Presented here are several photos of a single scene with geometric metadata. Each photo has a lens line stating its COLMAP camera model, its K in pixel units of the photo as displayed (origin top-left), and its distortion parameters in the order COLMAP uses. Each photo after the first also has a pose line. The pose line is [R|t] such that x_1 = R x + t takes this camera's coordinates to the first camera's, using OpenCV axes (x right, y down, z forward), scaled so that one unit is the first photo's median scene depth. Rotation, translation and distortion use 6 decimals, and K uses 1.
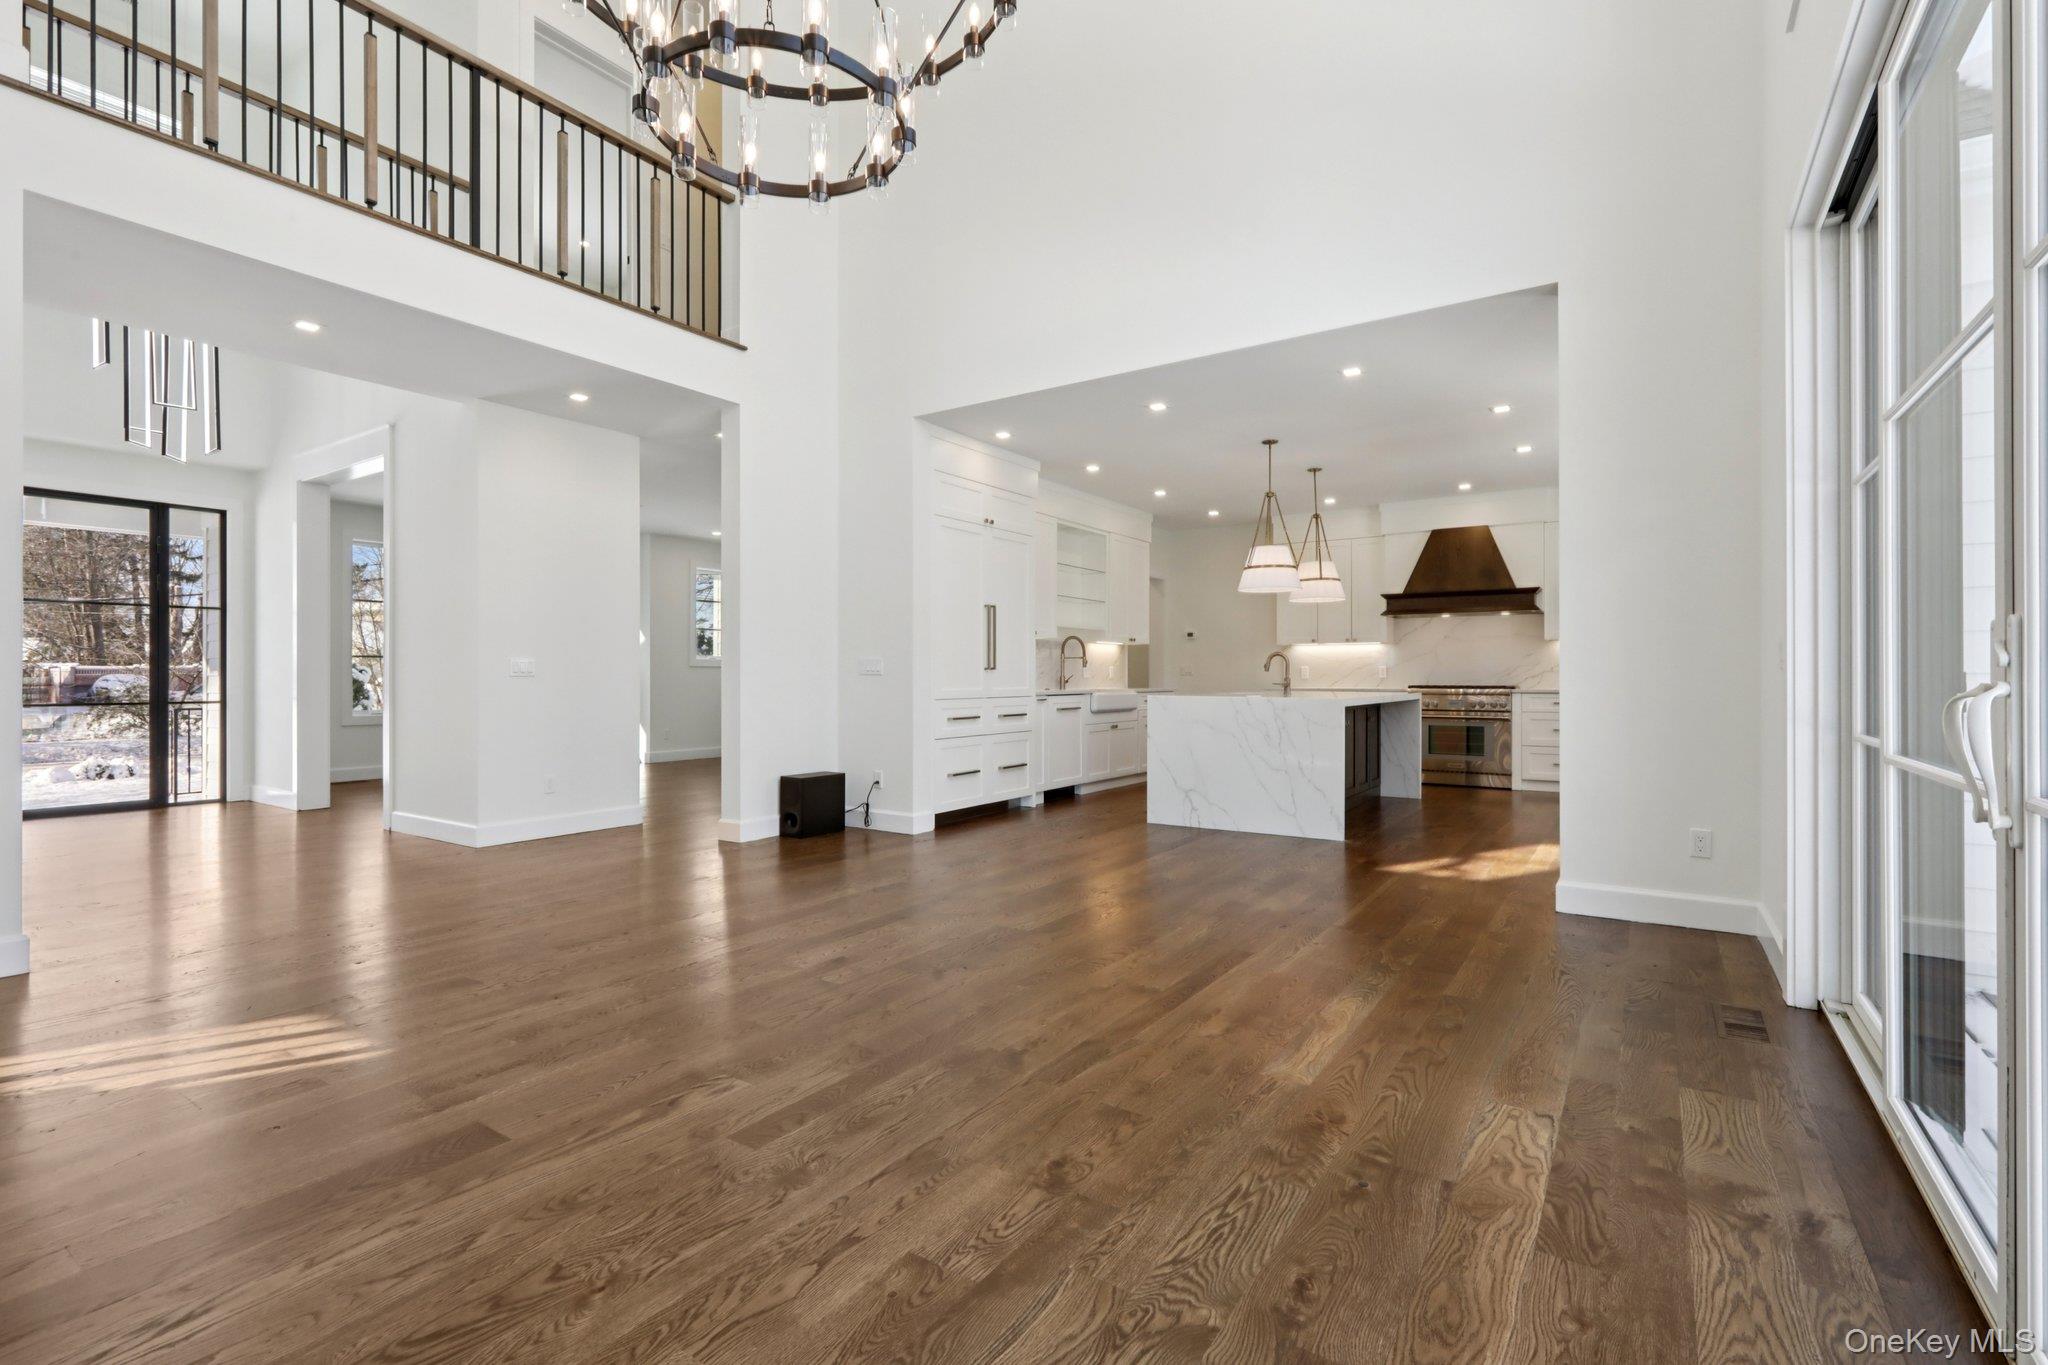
lens RADIAL K [[909.6, 0, 1019.5], [0, 909.6, 672.5], [0, 0, 1]] dist [0.003098, 0.000960]
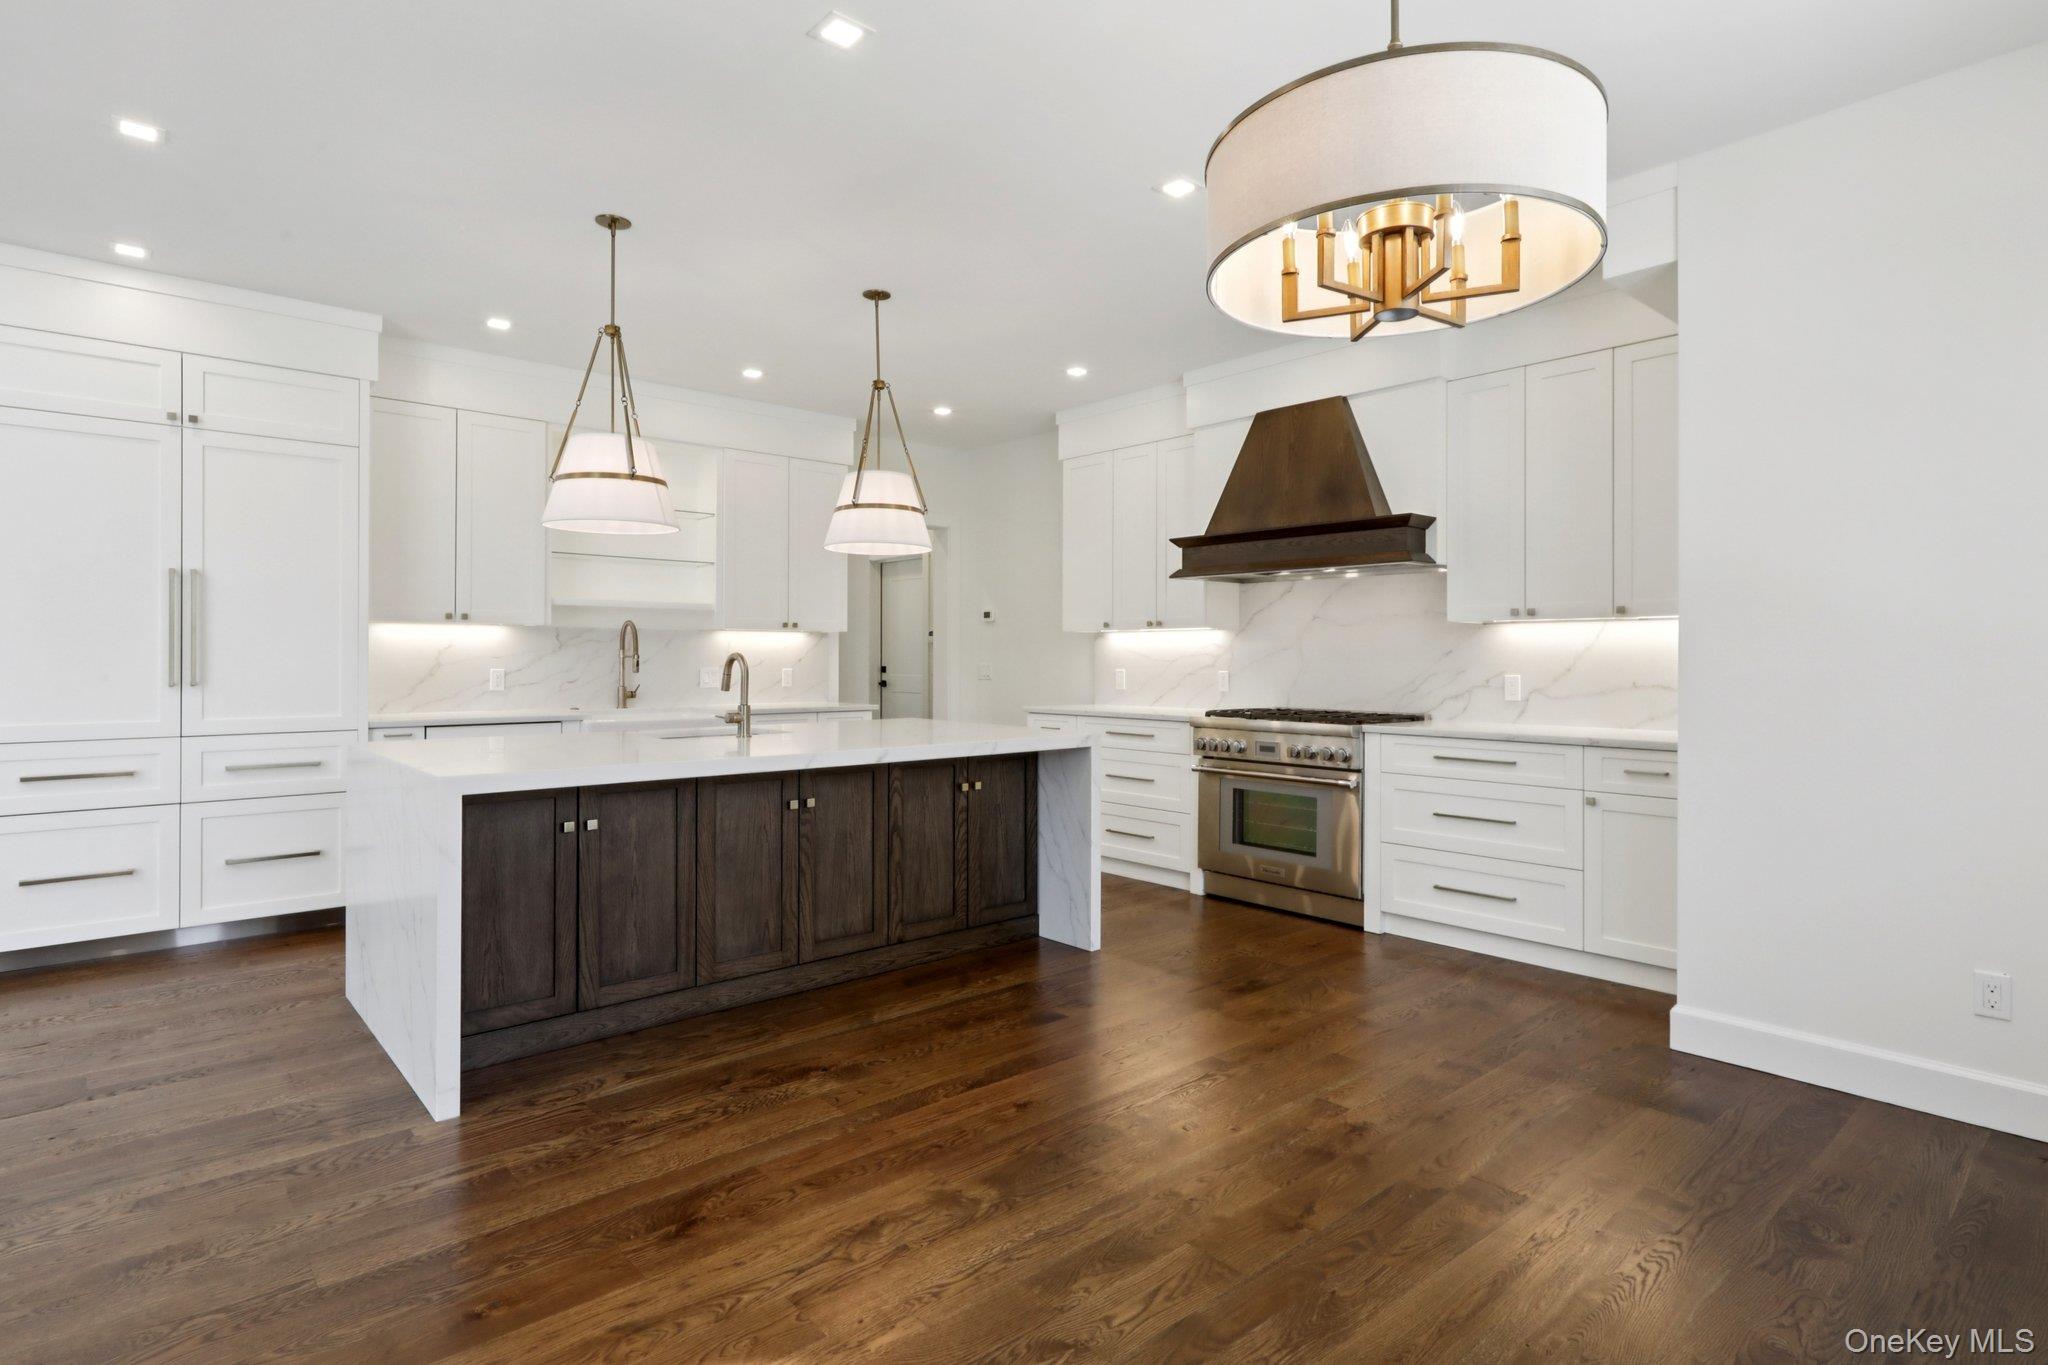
lens RADIAL K [[1021.7, 0, 1006.2], [0, 1021.7, 658.7], [0, 0, 1]] dist [0.000506, 0.003807]
pose [[0.969294, 0.002019, -0.245895, 0.482960], [-0.001181, 0.999993, 0.003554, -0.018268], [0.245900, -0.003154, 0.969290, 0.416161]]
